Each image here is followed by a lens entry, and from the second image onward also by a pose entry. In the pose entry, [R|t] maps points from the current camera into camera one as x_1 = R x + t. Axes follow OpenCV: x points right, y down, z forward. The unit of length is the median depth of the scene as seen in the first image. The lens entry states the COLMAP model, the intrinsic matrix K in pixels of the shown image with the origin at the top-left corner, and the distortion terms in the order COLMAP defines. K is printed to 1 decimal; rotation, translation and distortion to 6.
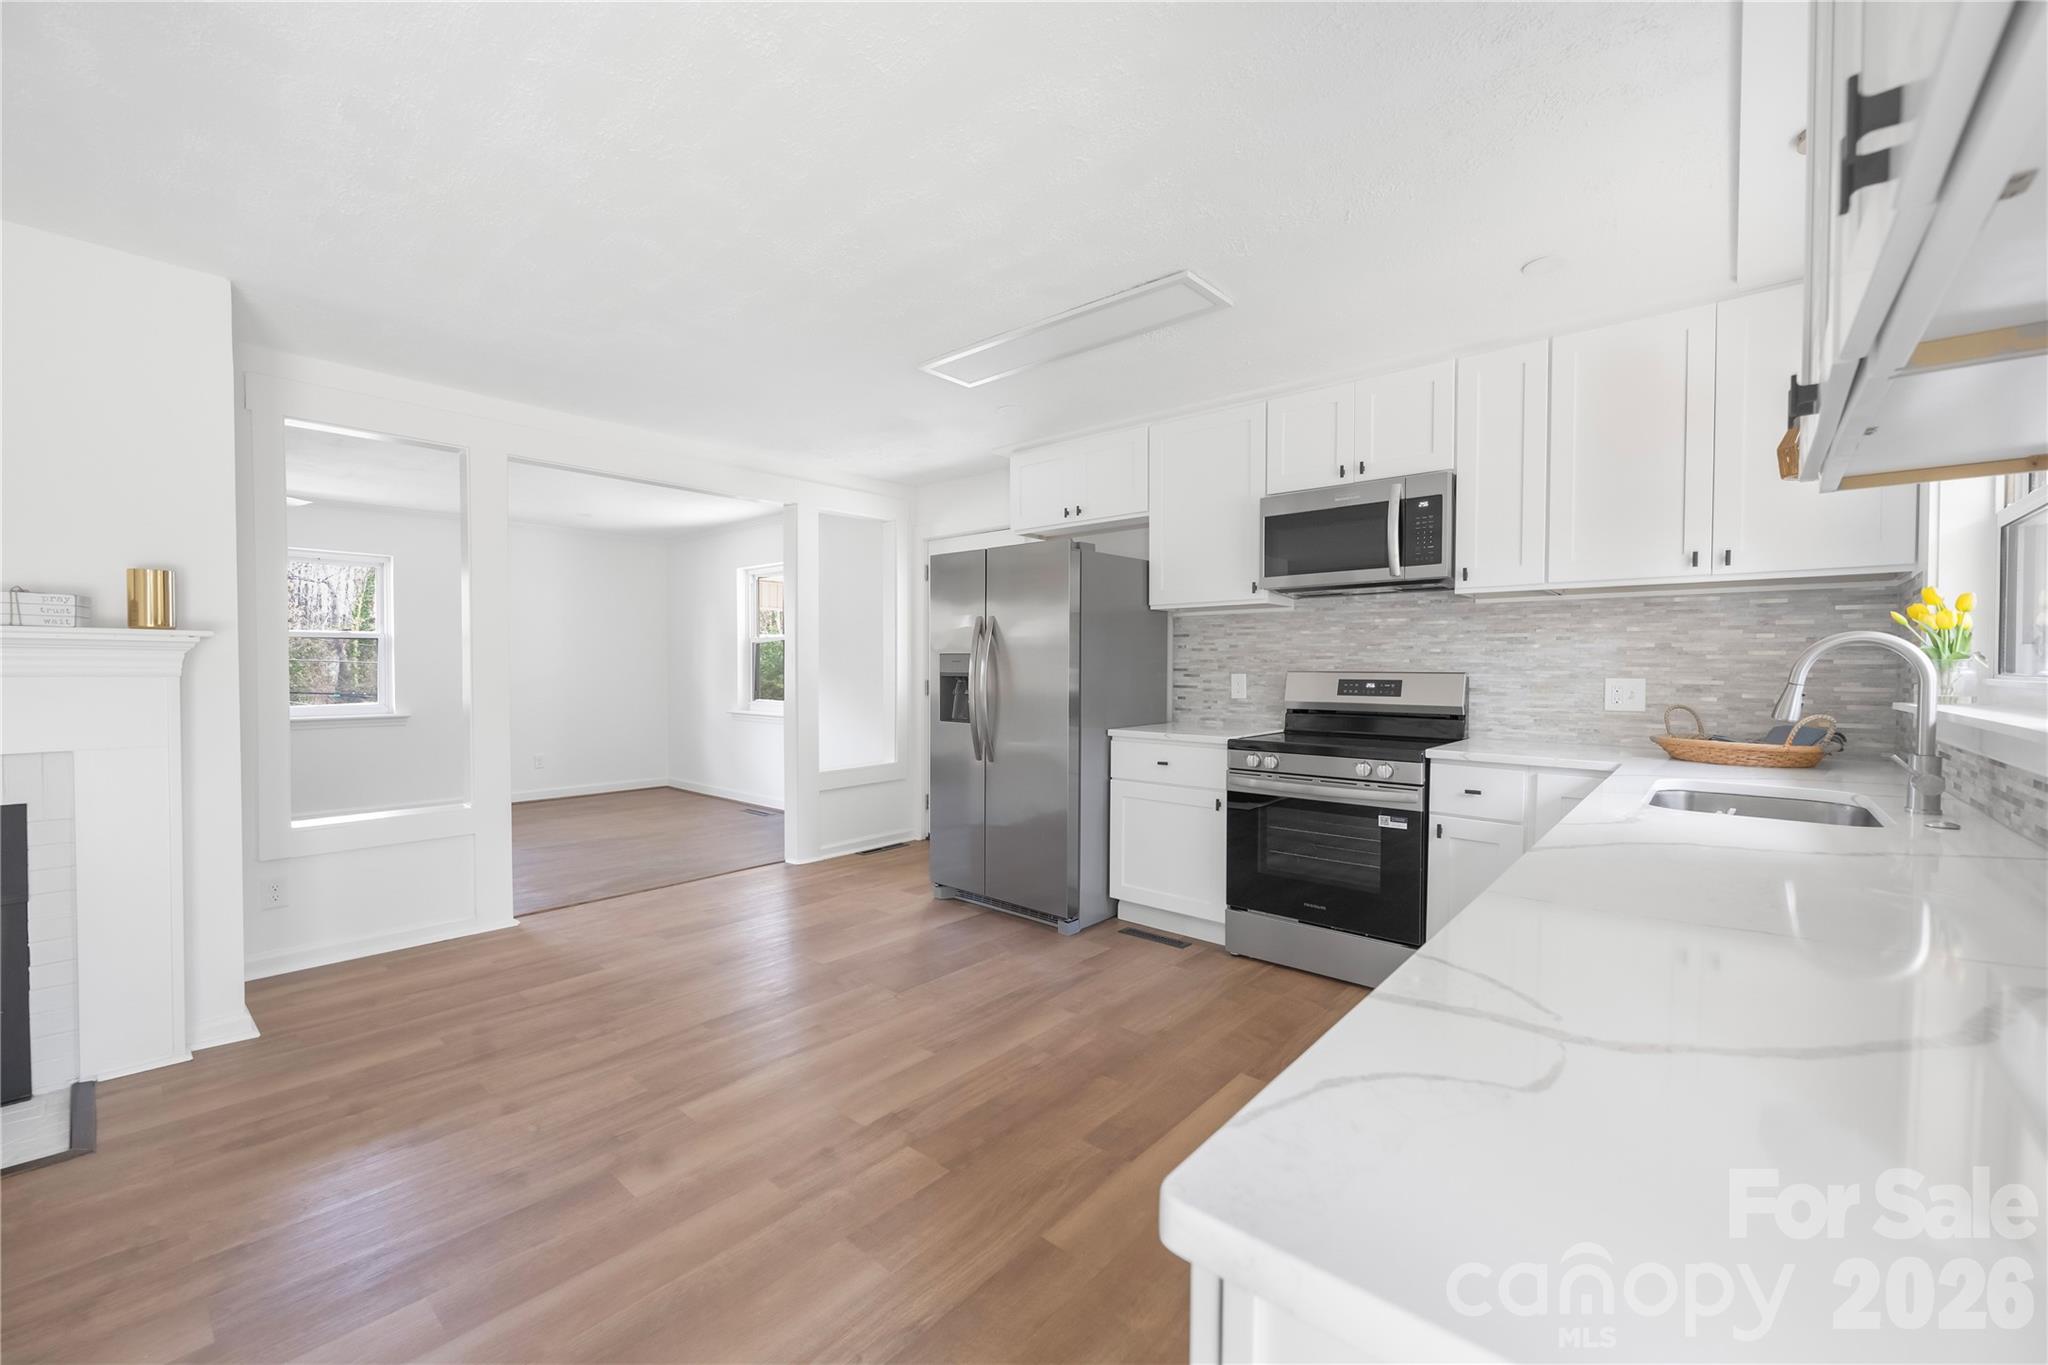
lens RADIAL K [[822.2, 0, 1018.7], [0, 822.2, 678.6], [0, 0, 1]] dist [-0.002255, 0.000149]
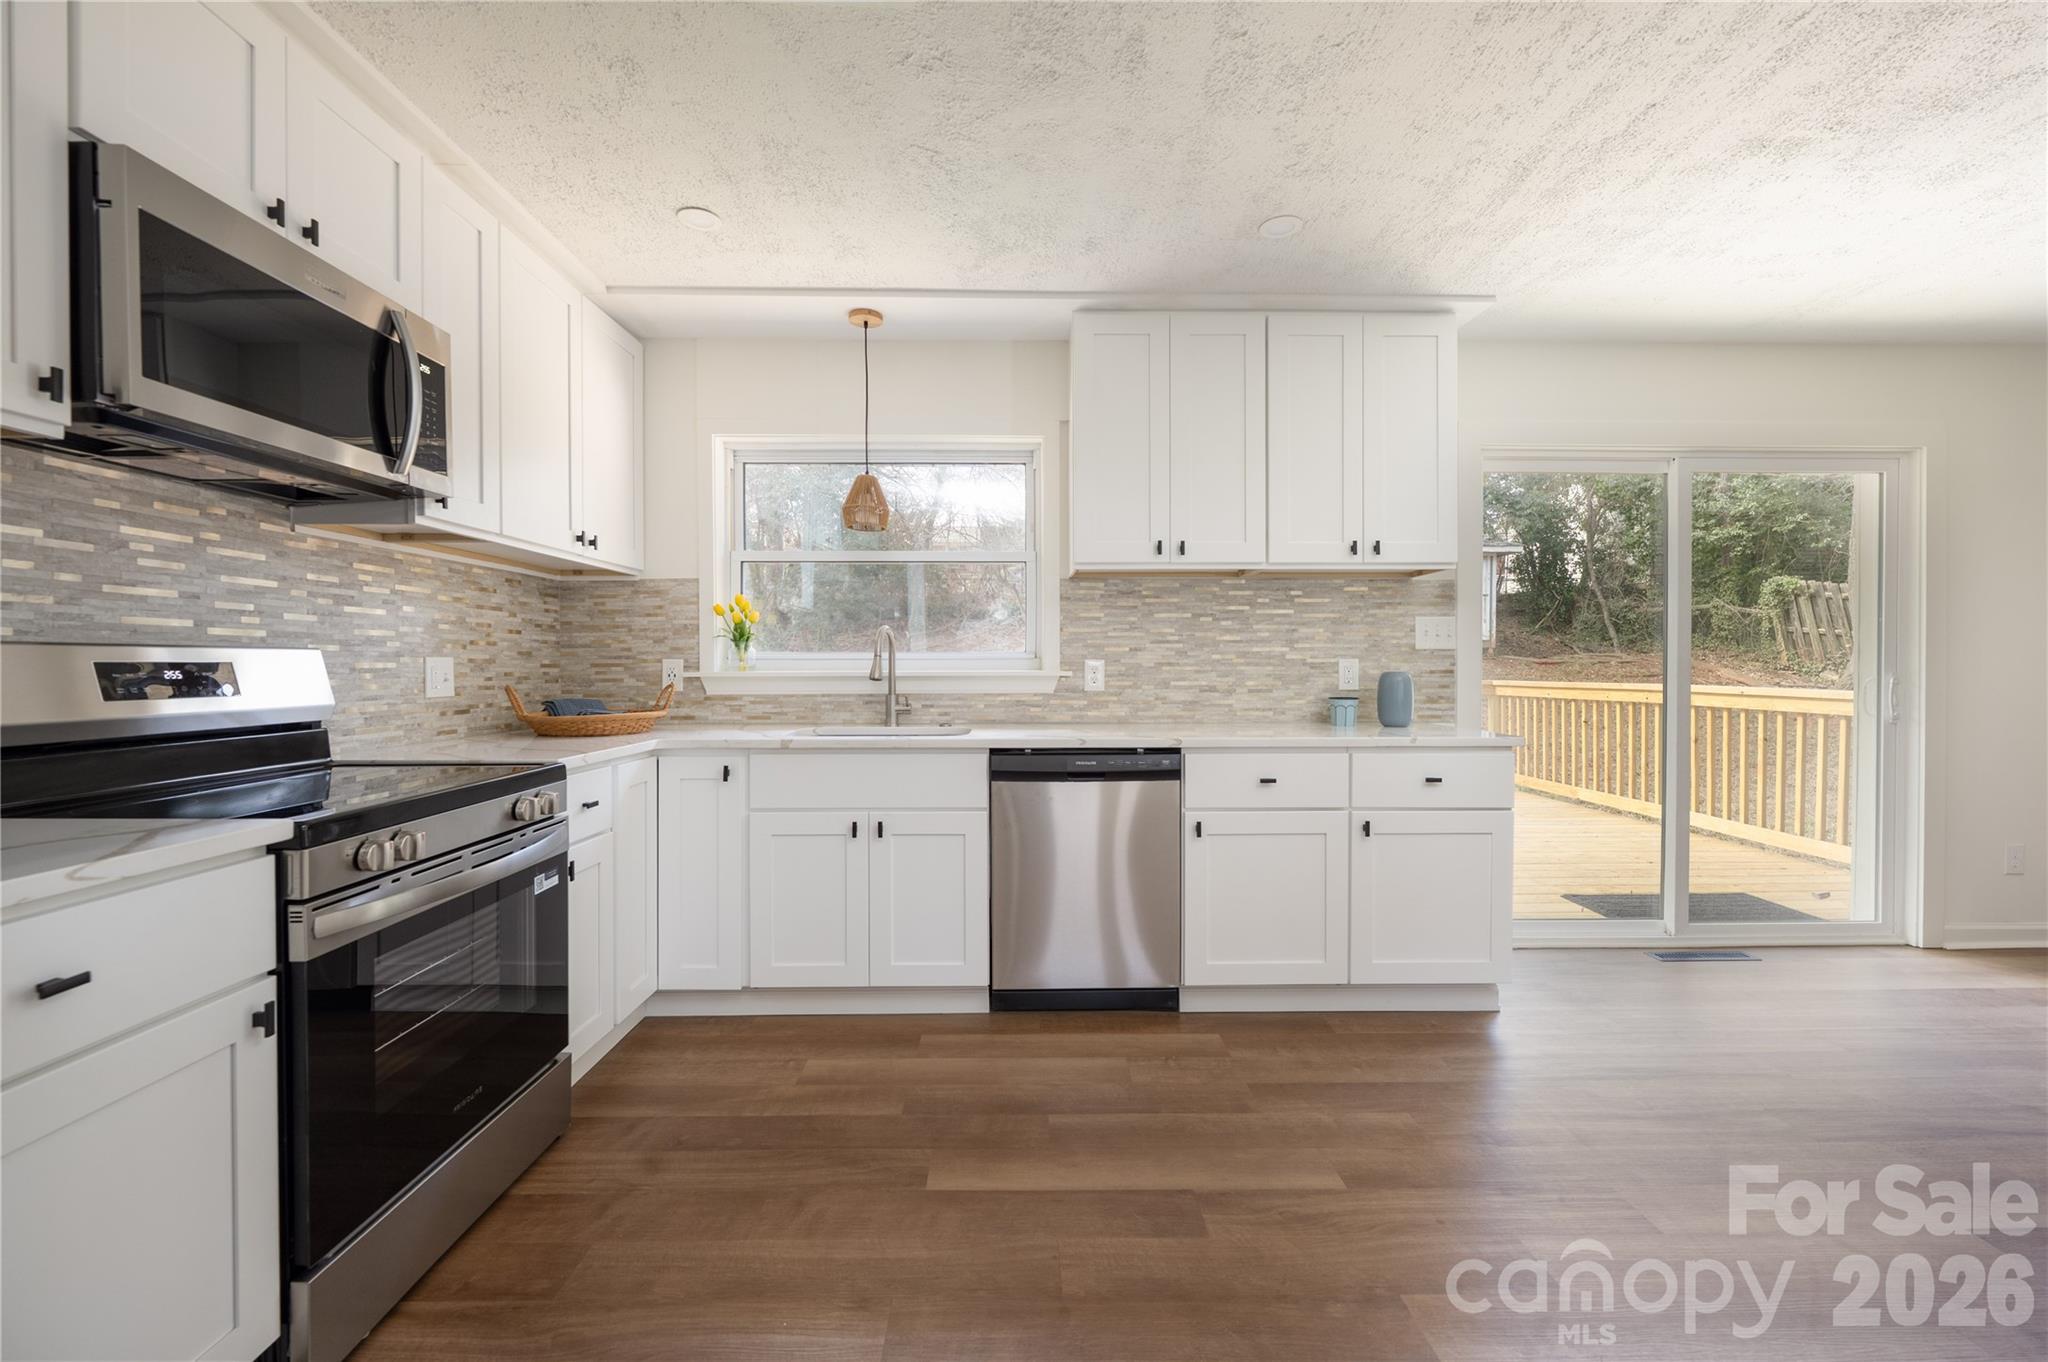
lens RADIAL K [[831.2, 0, 1017.1], [0, 831.2, 671.0], [0, 0, 1]] dist [-0.004870, 0.000192]
pose [[-0.671265, -0.010027, 0.741150, -0.249738], [0.009325, 0.999715, 0.021972, 0.000494], [-0.741159, 0.021660, -0.670980, 1.078742]]
